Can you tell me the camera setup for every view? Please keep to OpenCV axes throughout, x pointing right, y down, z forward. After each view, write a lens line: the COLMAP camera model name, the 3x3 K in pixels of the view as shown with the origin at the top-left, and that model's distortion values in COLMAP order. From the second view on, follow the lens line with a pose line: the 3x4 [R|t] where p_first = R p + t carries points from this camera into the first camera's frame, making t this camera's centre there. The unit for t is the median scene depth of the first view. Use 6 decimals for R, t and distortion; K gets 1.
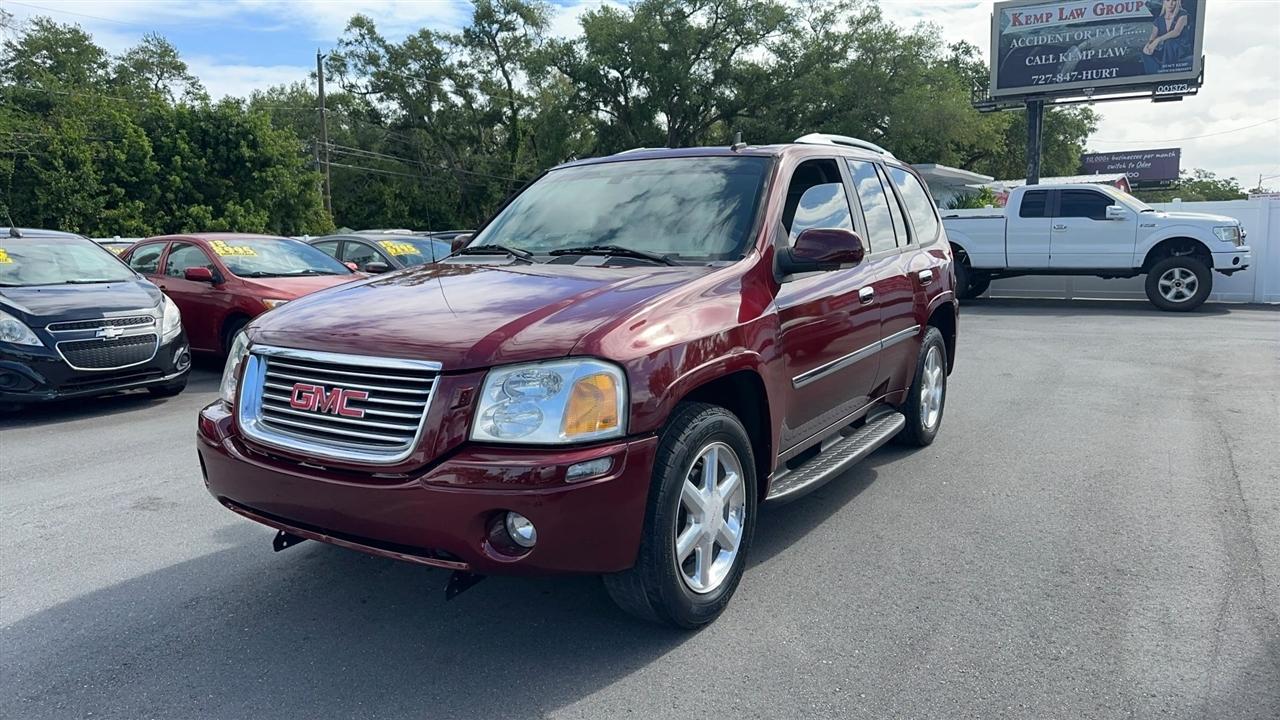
lens RADIAL K [[862.7, 0, 644.9], [0, 862.7, 364.2], [0, 0, 1]] dist [0.049081, -0.059178]
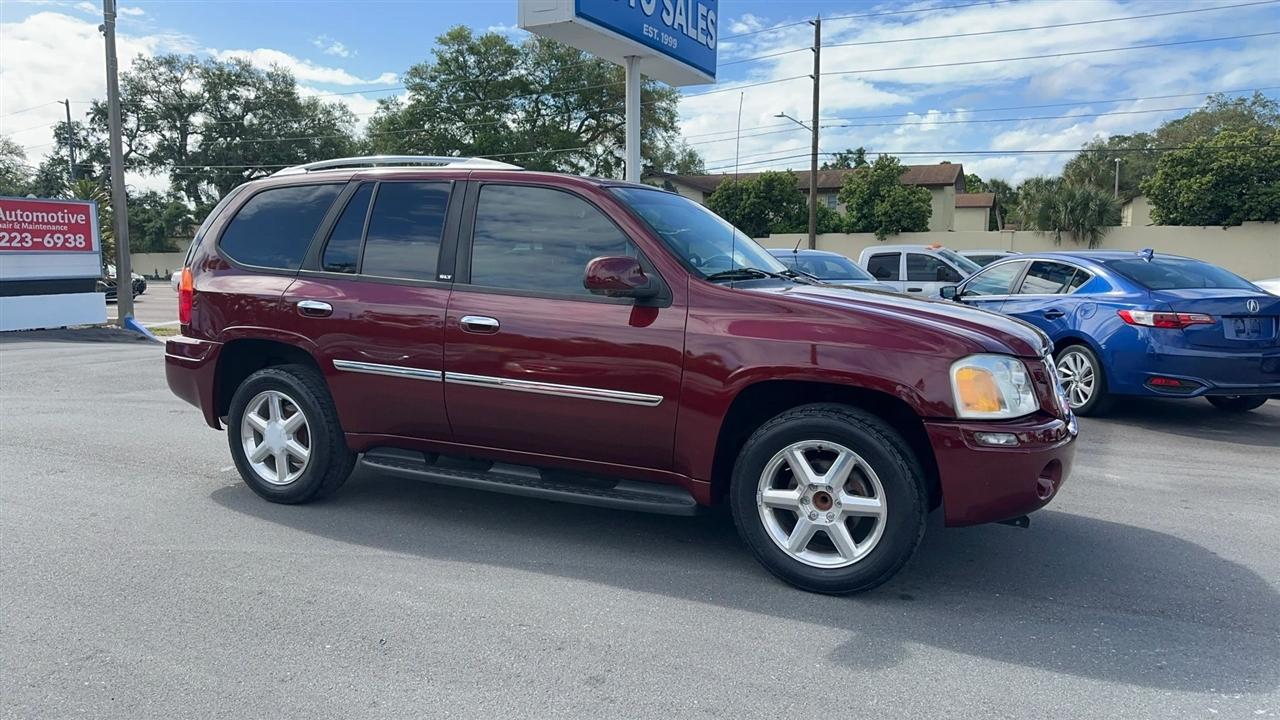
lens RADIAL K [[862.7, 0, 641.6], [0, 862.7, 373.2], [0, 0, 1]] dist [0.049081, -0.059178]
pose [[-0.128560, -0.113313, 0.985207, -0.138889], [0.139765, 0.981465, 0.131120, -0.020250], [-0.981803, 0.154554, -0.110340, 0.149471]]
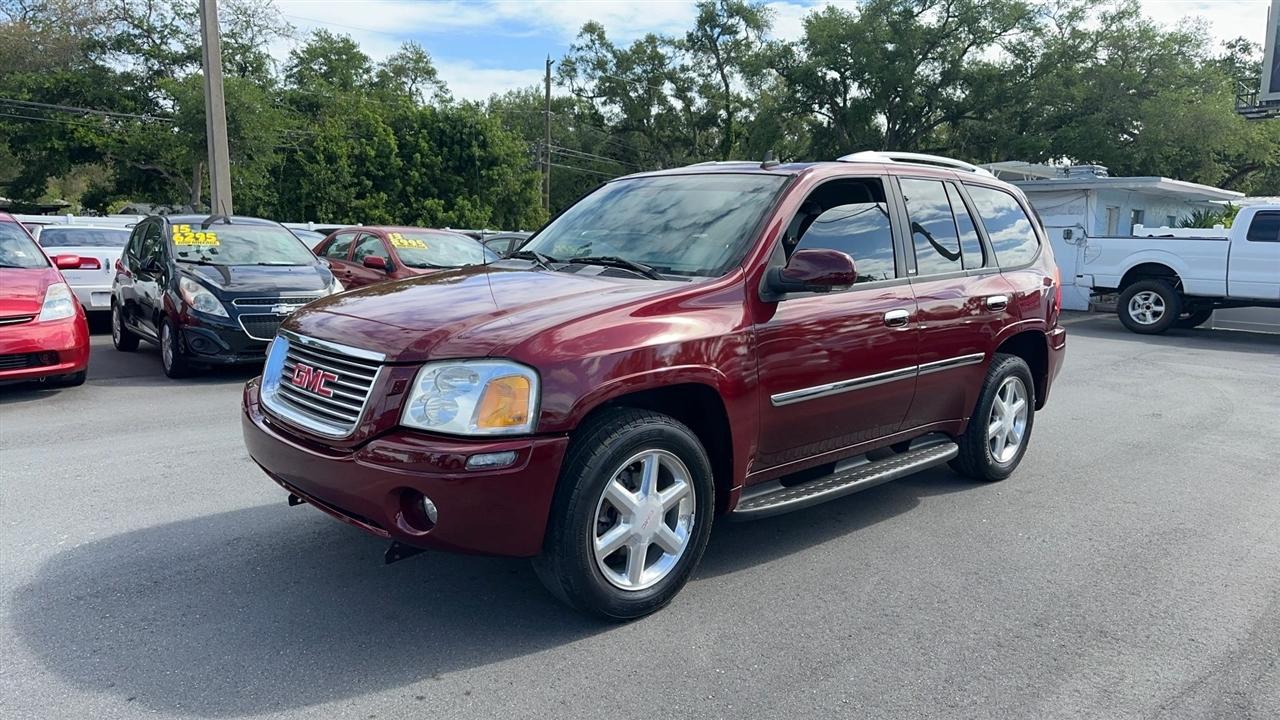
lens RADIAL K [[862.7, 0, 645.3], [0, 862.7, 369.4], [0, 0, 1]] dist [0.049081, -0.059178]
pose [[0.968175, 0.077152, -0.238085, 0.027991], [-0.076199, 0.997005, 0.013217, -0.001766], [0.238392, 0.005345, 0.971154, -0.002005]]
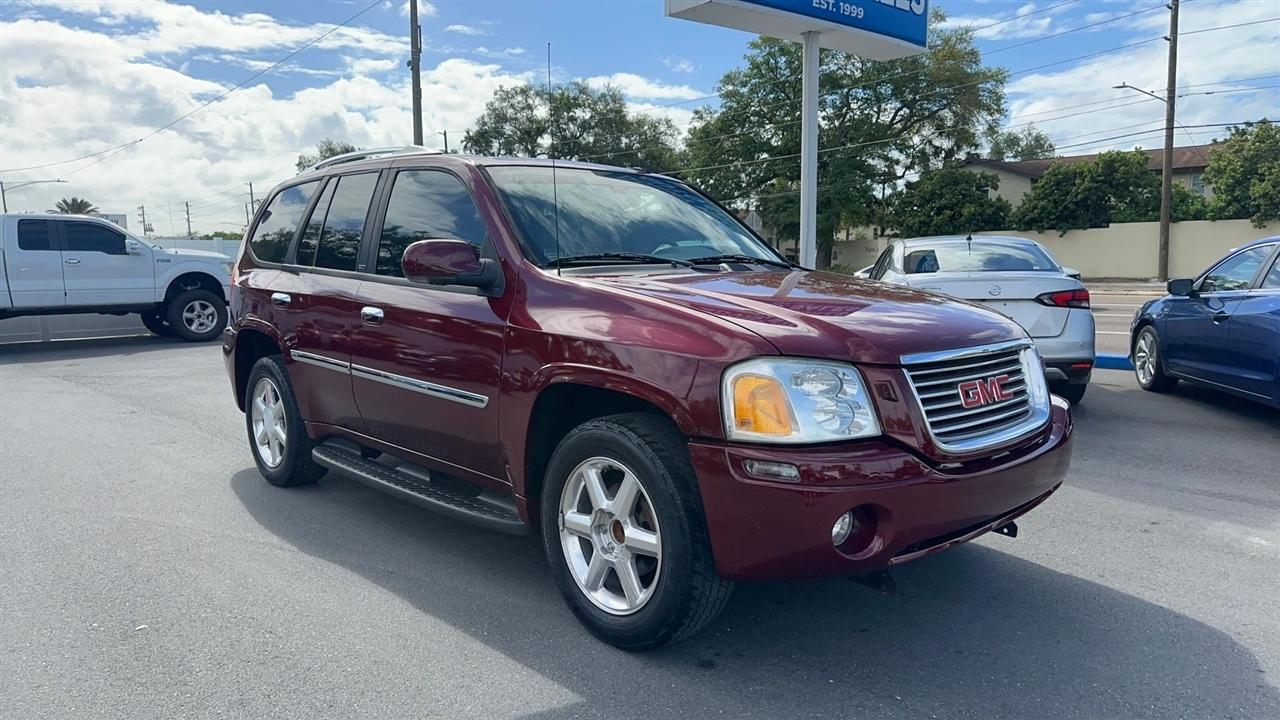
lens RADIAL K [[862.7, 0, 640.5], [0, 862.7, 366.5], [0, 0, 1]] dist [0.049081, -0.059178]
pose [[0.251433, -0.102175, 0.962467, -0.120435], [0.146857, 0.986926, 0.066407, -0.009733], [-0.956669, 0.124648, 0.263151, 0.091572]]
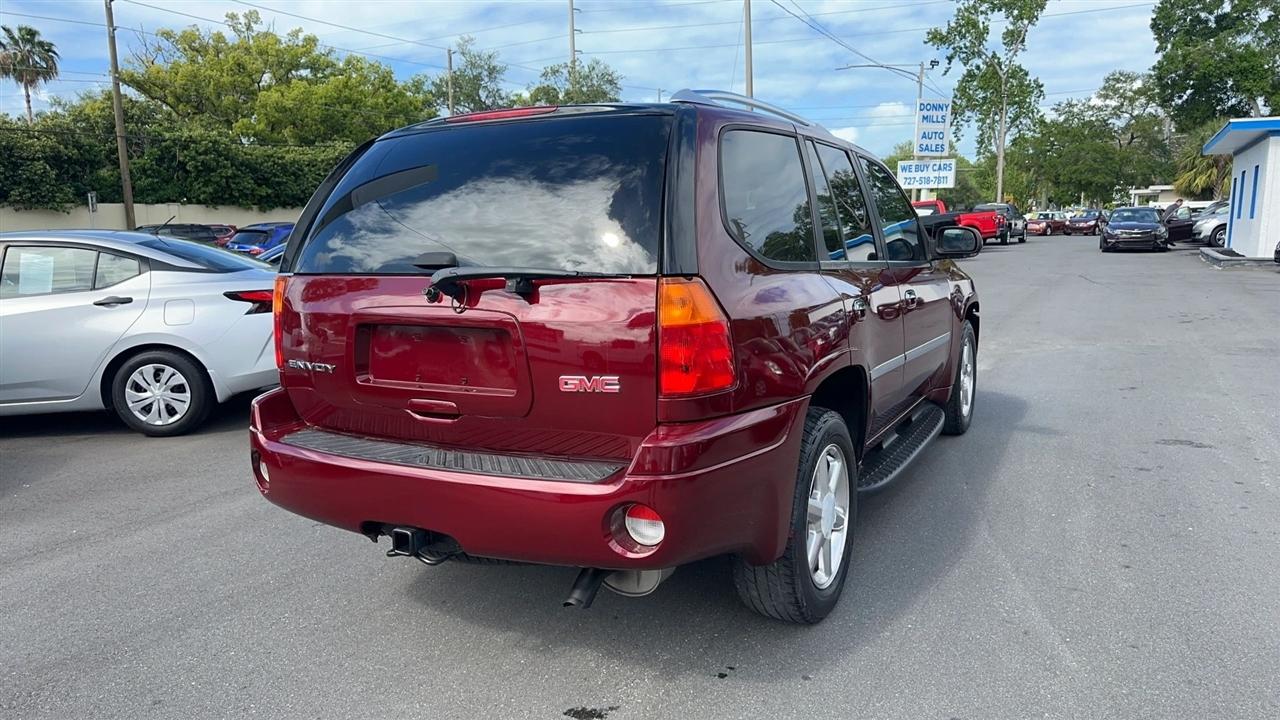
lens RADIAL K [[862.7, 0, 647.6], [0, 862.7, 358.0], [0, 0, 1]] dist [0.049081, -0.059178]
pose [[-0.996947, 0.050737, -0.059343, 0.030939], [0.031162, 0.955480, 0.293406, -0.043906], [0.071587, 0.290661, -0.954144, 0.276443]]
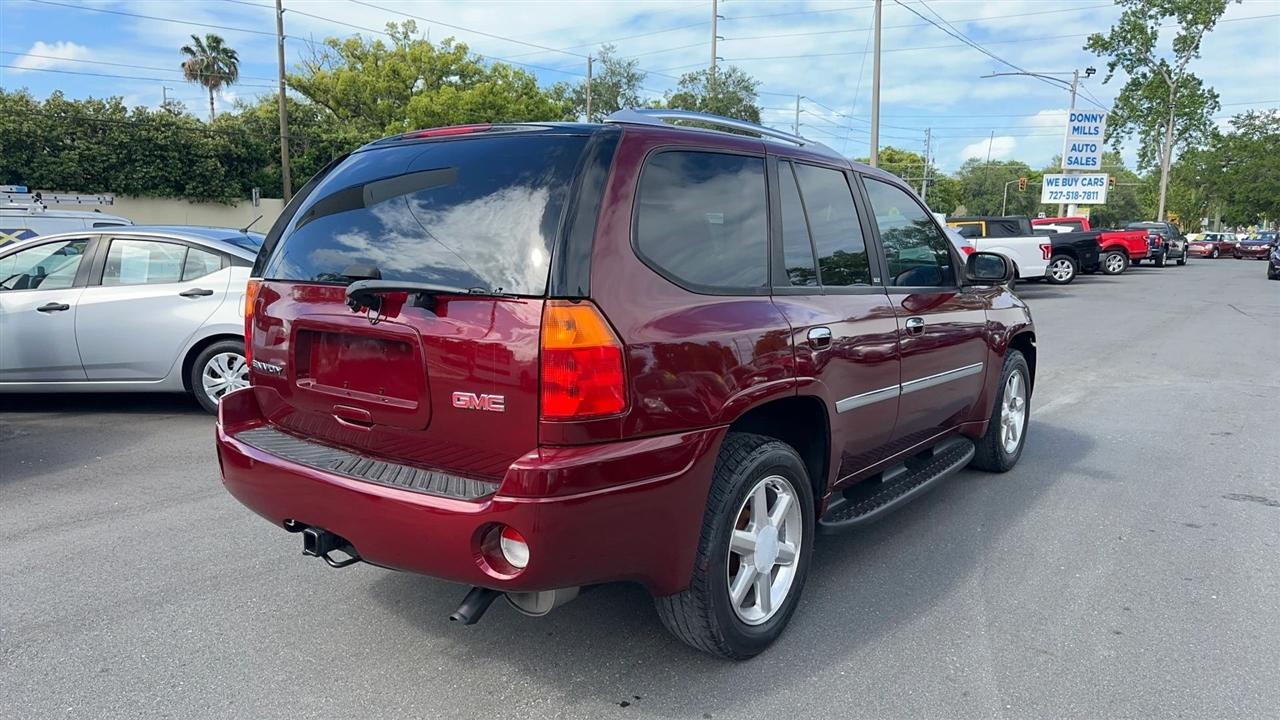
lens RADIAL K [[862.7, 0, 646.9], [0, 862.7, 359.0], [0, 0, 1]] dist [0.049081, -0.059178]
pose [[-0.995902, -0.002098, 0.090413, 0.011141], [0.023745, 0.958592, 0.283791, -0.044519], [-0.087264, 0.284775, -0.954614, 0.275052]]
